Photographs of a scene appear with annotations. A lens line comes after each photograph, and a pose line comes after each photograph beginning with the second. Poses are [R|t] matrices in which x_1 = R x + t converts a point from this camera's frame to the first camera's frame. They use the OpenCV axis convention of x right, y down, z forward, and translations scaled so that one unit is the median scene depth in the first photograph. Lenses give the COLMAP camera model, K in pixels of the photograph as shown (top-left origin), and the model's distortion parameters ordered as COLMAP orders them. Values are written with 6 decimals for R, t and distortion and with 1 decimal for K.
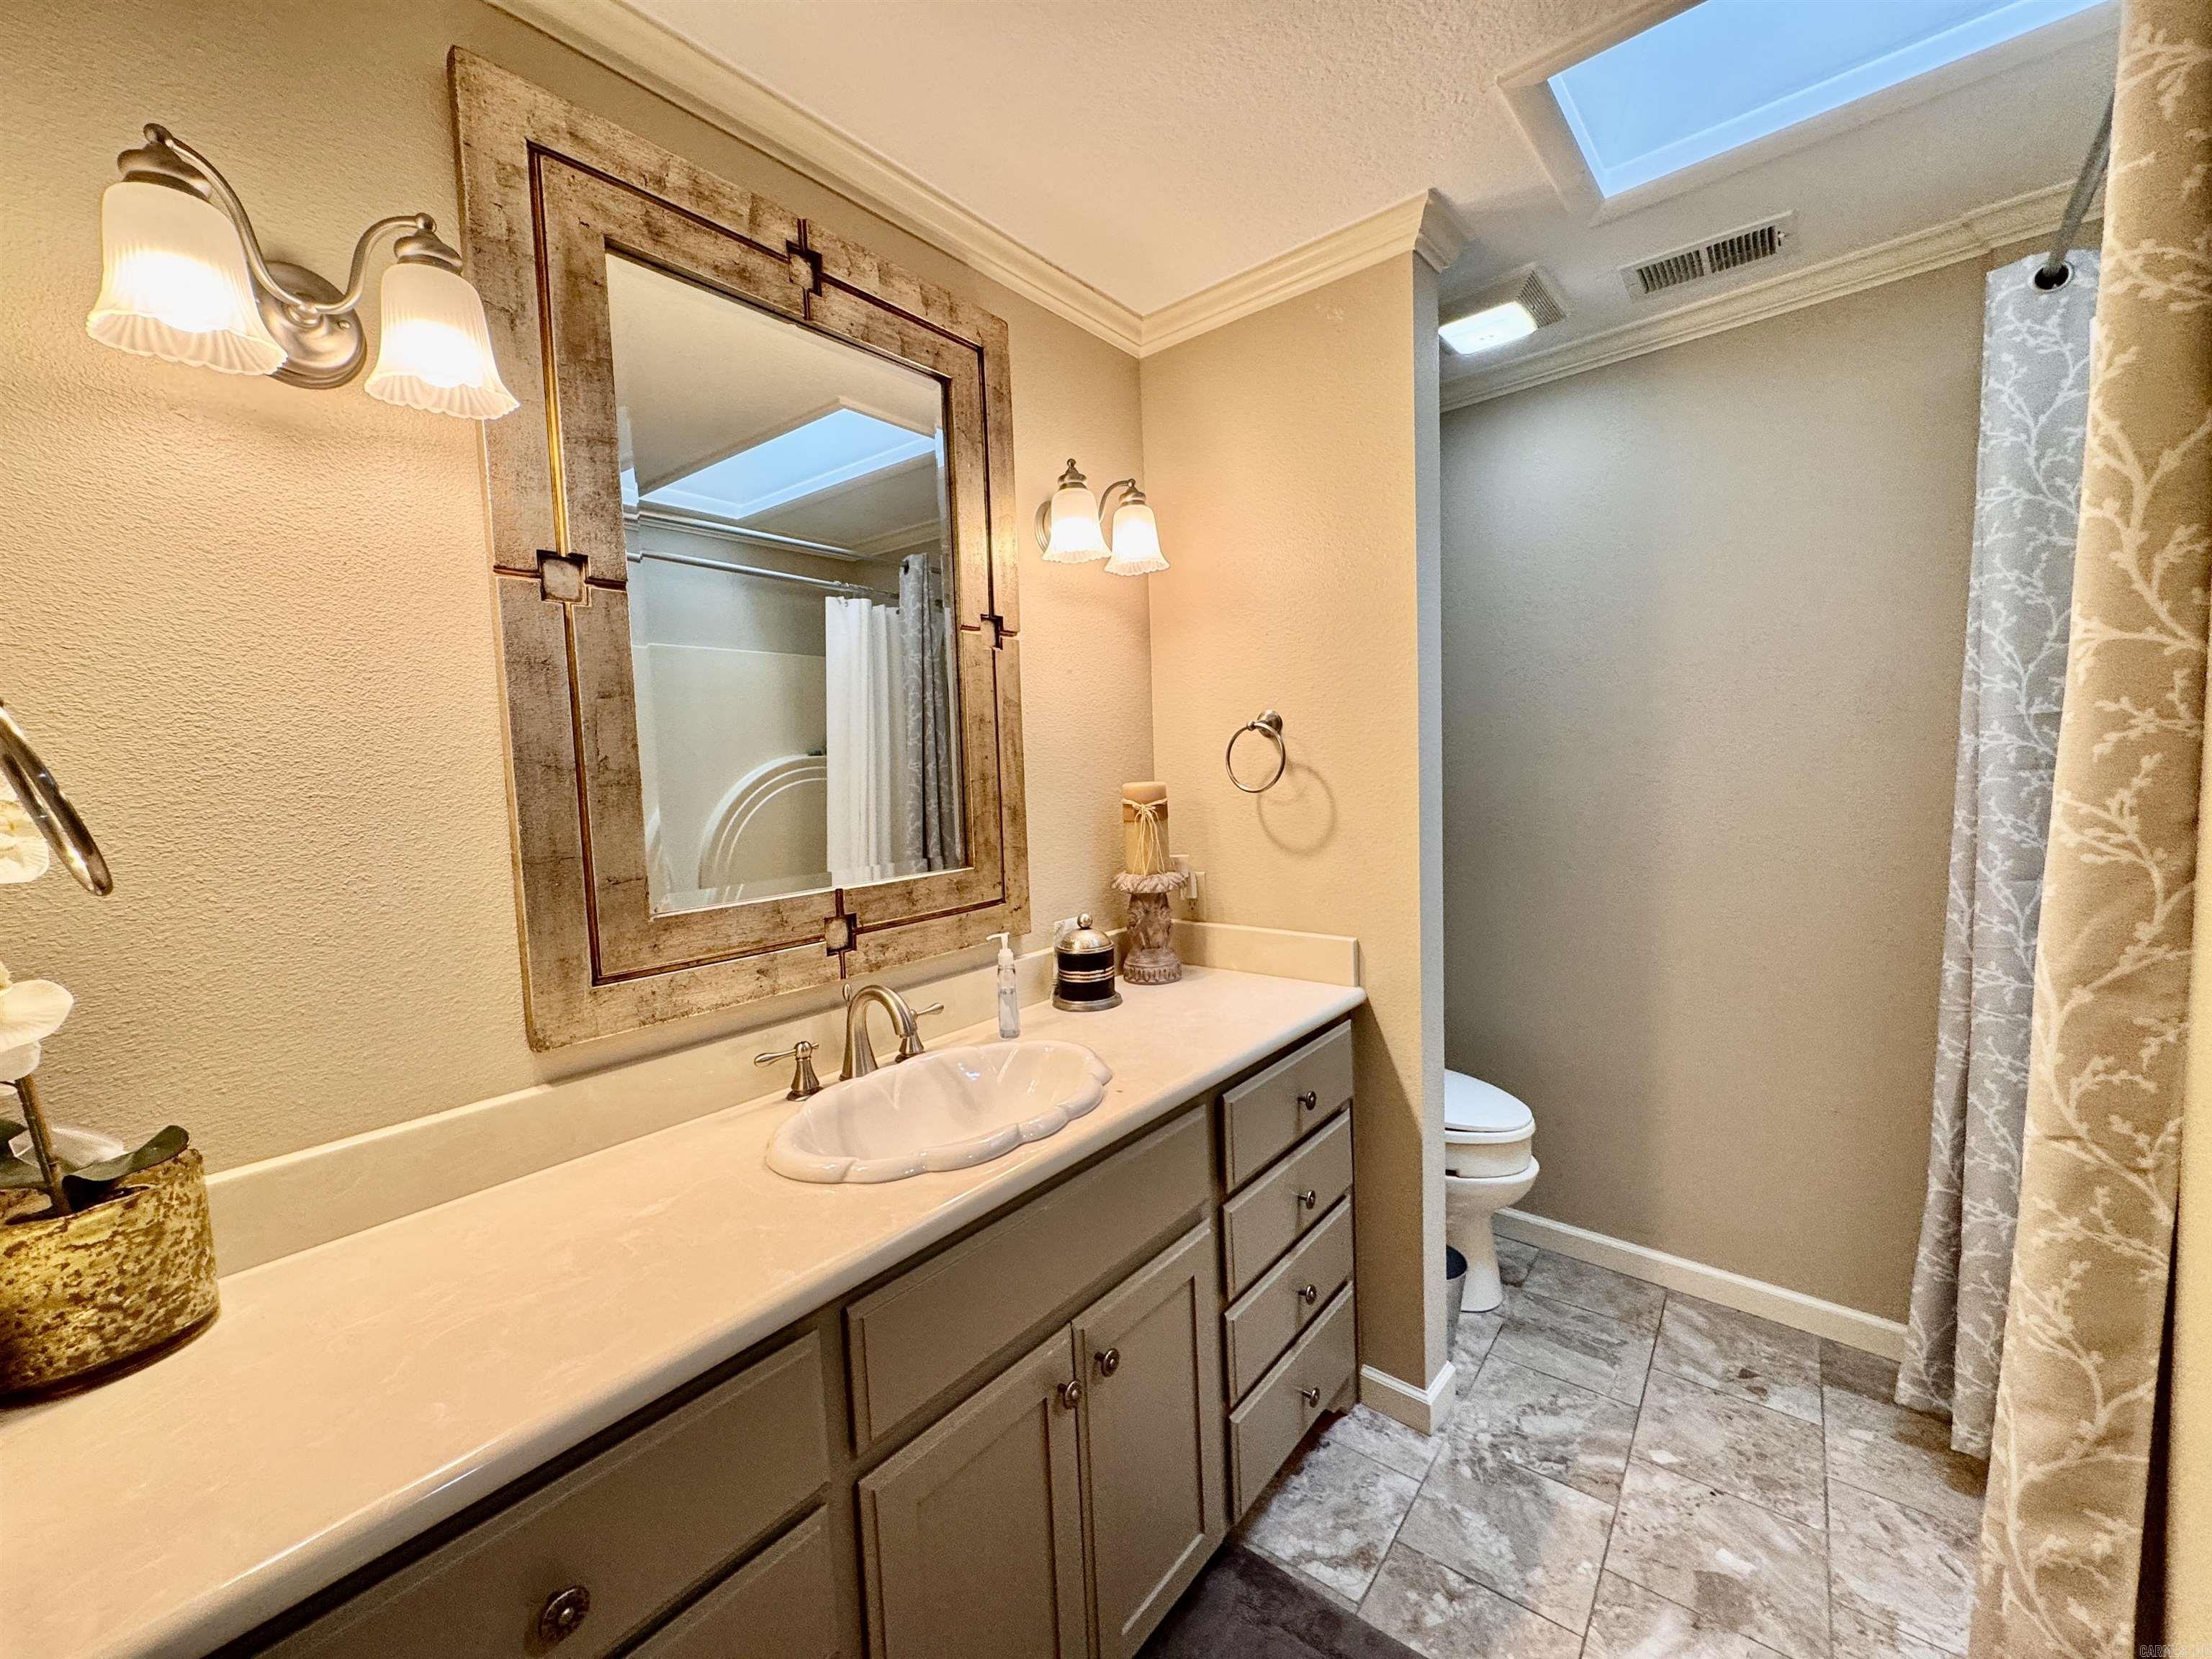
lens RADIAL K [[887.9, 0, 1107.2], [0, 887.9, 827.4], [0, 0, 1]] dist [-0.002053, 0.000988]
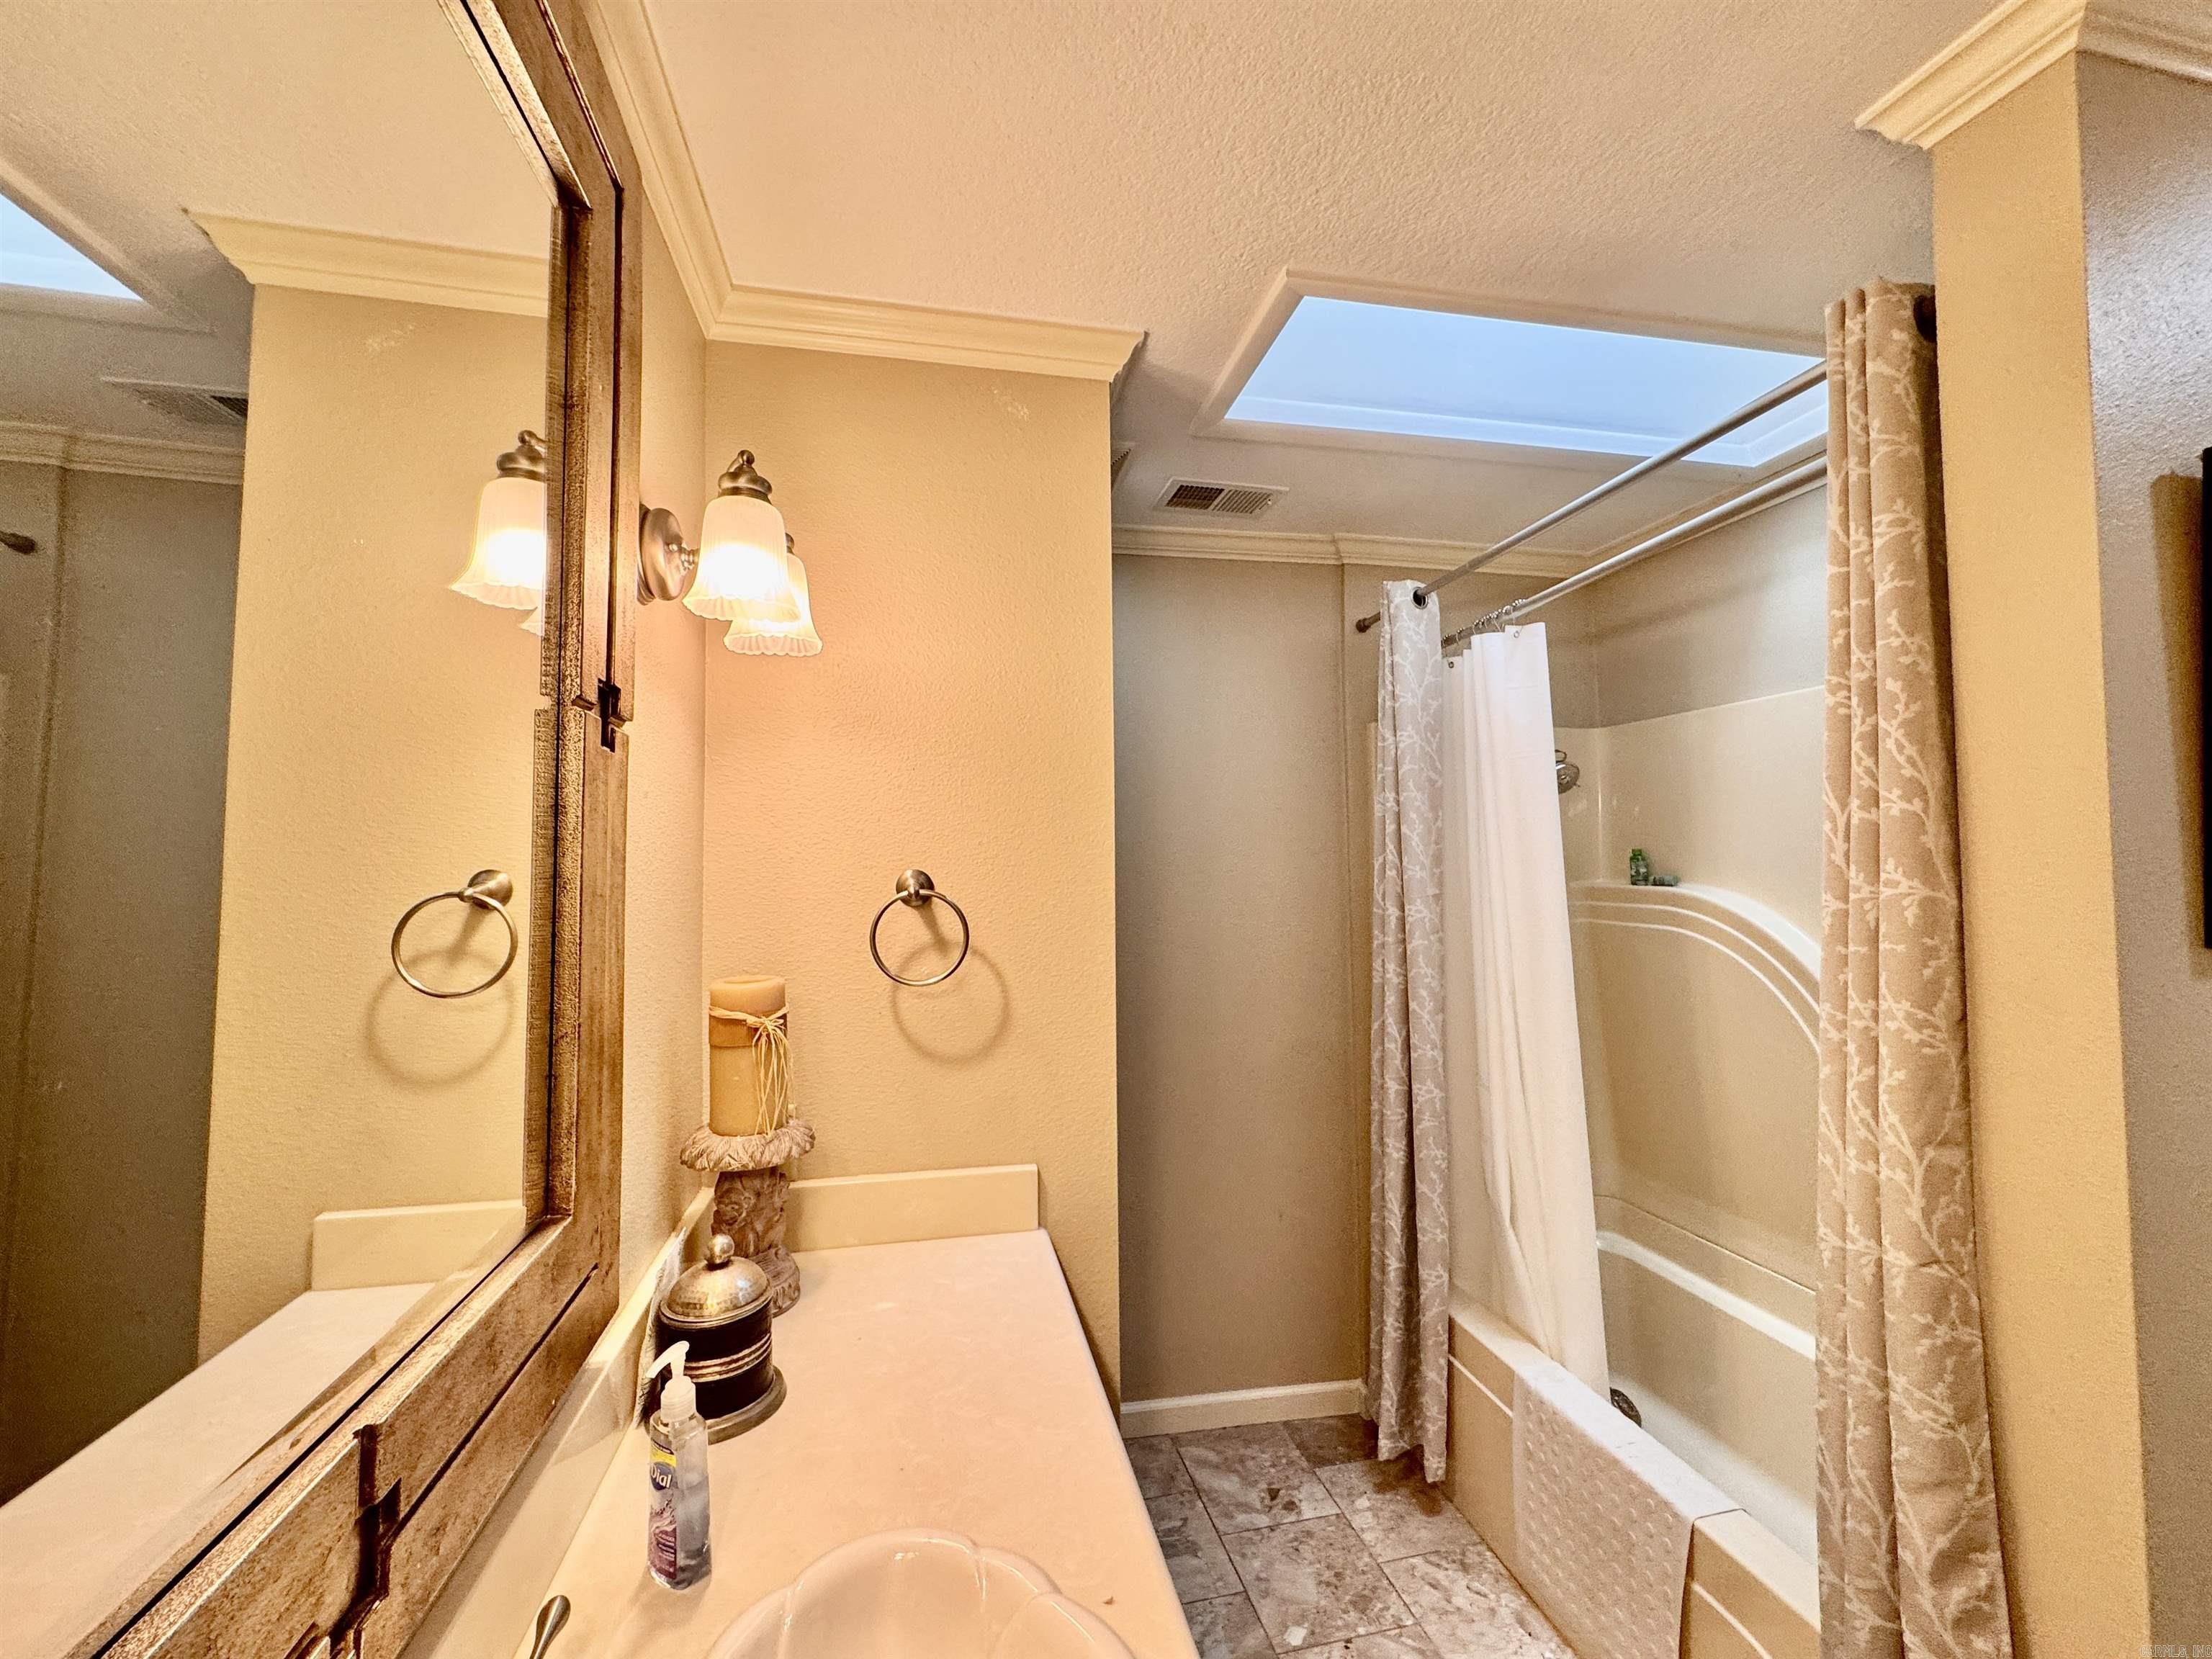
lens RADIAL K [[887.9, 0, 1100.8], [0, 887.9, 827.3], [0, 0, 1]] dist [-0.002053, 0.000988]
pose [[0.623027, 0.059849, 0.779908, -0.351659], [0.040663, 0.993242, -0.108703, -0.093569], [-0.781143, 0.099439, 0.616383, 0.488710]]
